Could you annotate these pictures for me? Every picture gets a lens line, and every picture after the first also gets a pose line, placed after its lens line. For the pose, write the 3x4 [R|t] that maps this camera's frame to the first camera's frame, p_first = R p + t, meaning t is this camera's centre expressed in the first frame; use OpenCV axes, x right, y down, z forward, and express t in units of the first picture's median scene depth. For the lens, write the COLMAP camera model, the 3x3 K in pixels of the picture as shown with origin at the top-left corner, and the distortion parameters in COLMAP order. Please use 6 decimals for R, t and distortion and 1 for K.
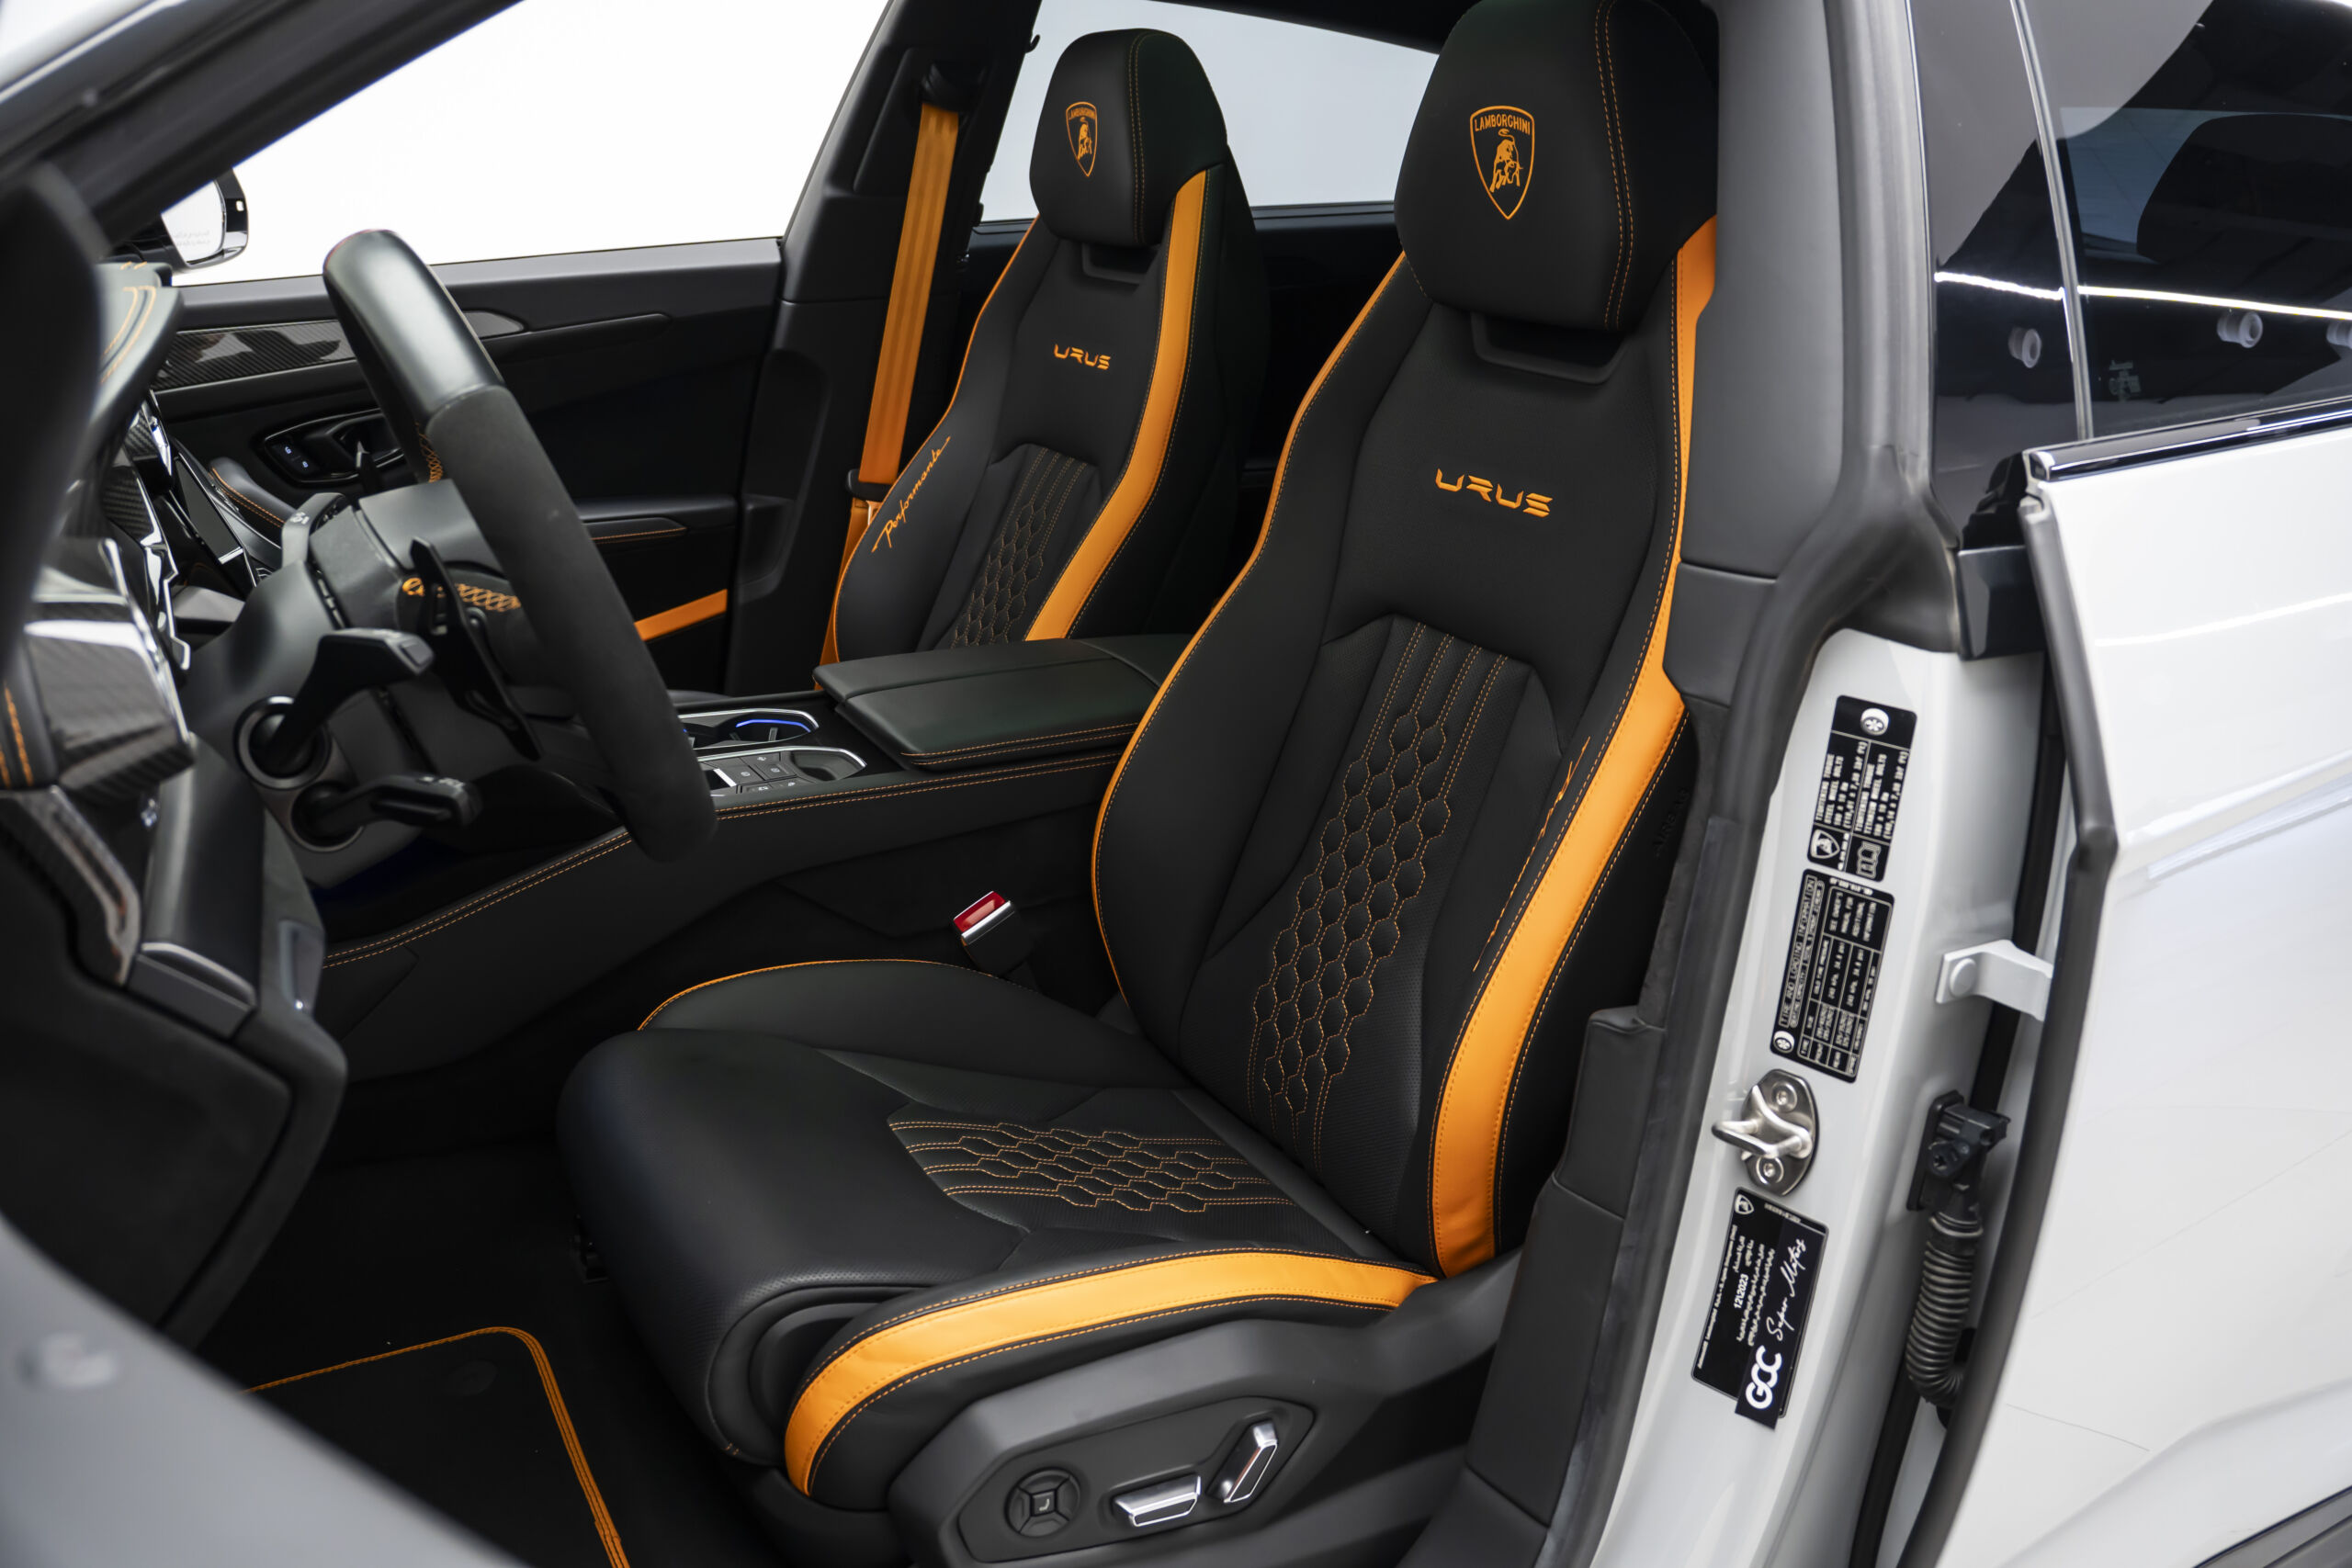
lens RADIAL K [[1897.2, 0, 1176.0], [0, 1897.2, 784.0], [0, 0, 1]] dist [-0.218941, 0.136479]
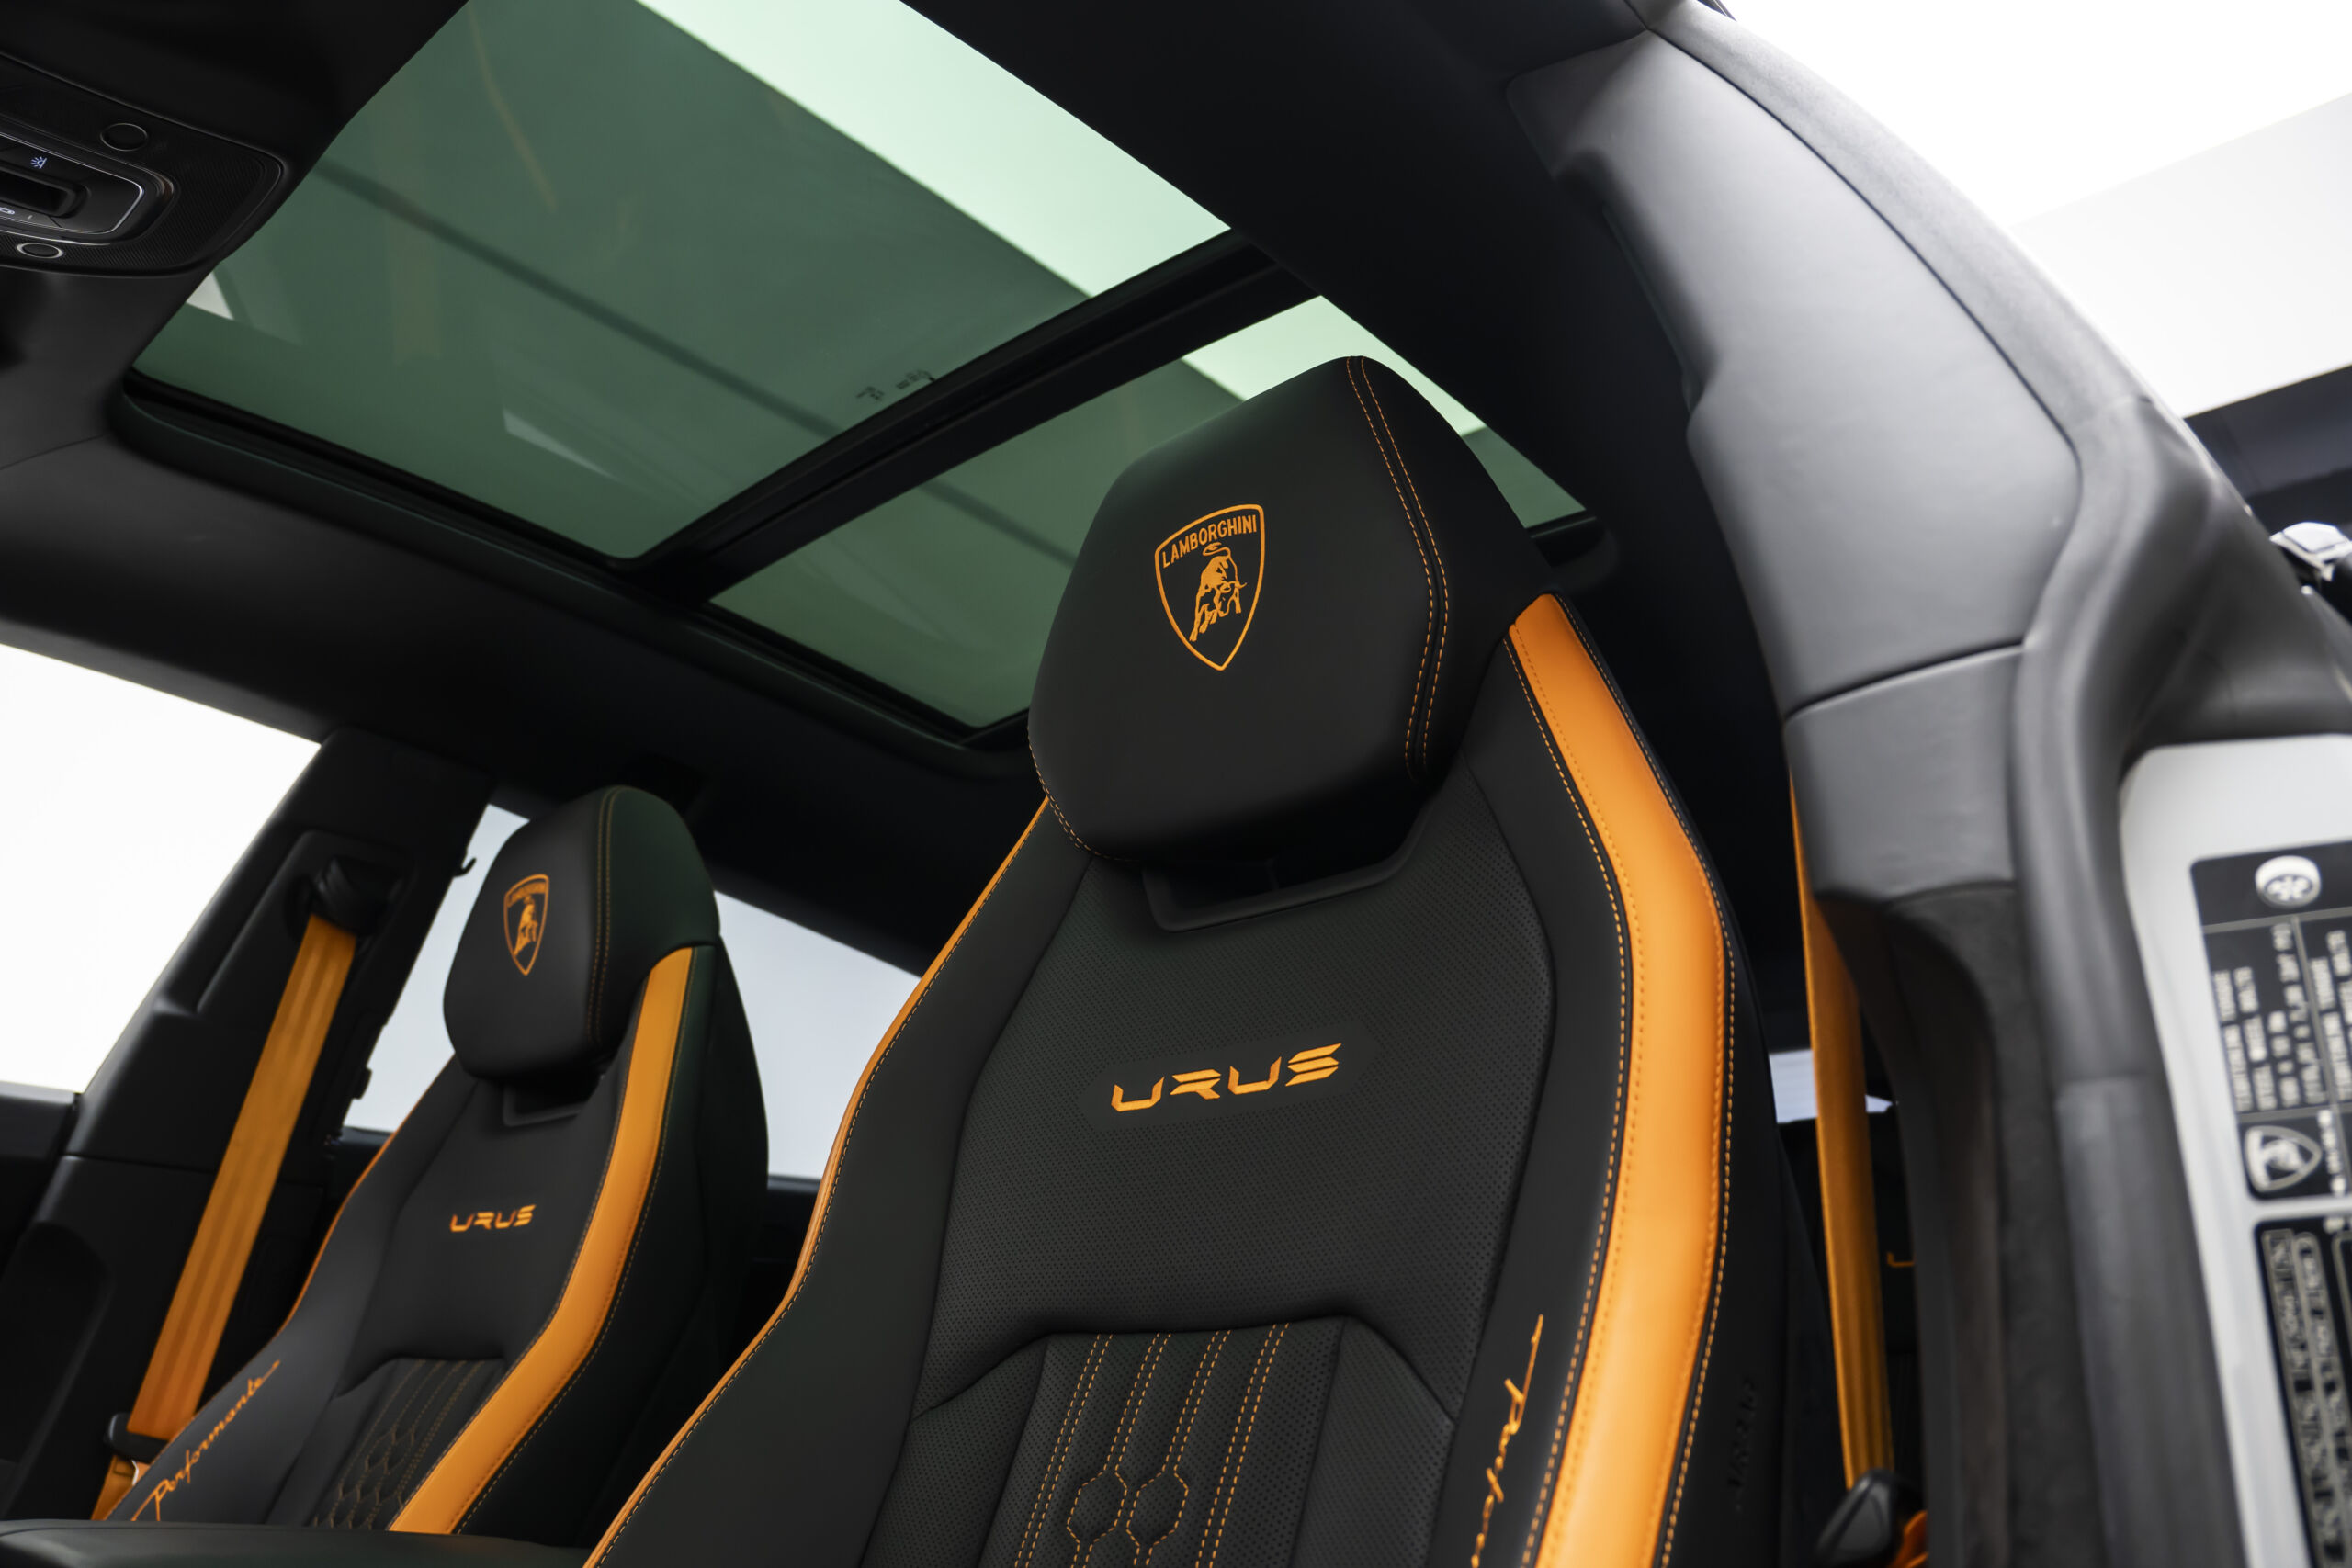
lens RADIAL K [[1897.2, 0, 1176.0], [0, 1897.2, 784.0], [0, 0, 1]] dist [-0.218941, 0.136479]
pose [[0.953488, 0.100499, 0.284184, -0.024645], [0.104231, 0.774701, -0.623678, 0.140113], [-0.282837, 0.624290, 0.728193, 0.490082]]
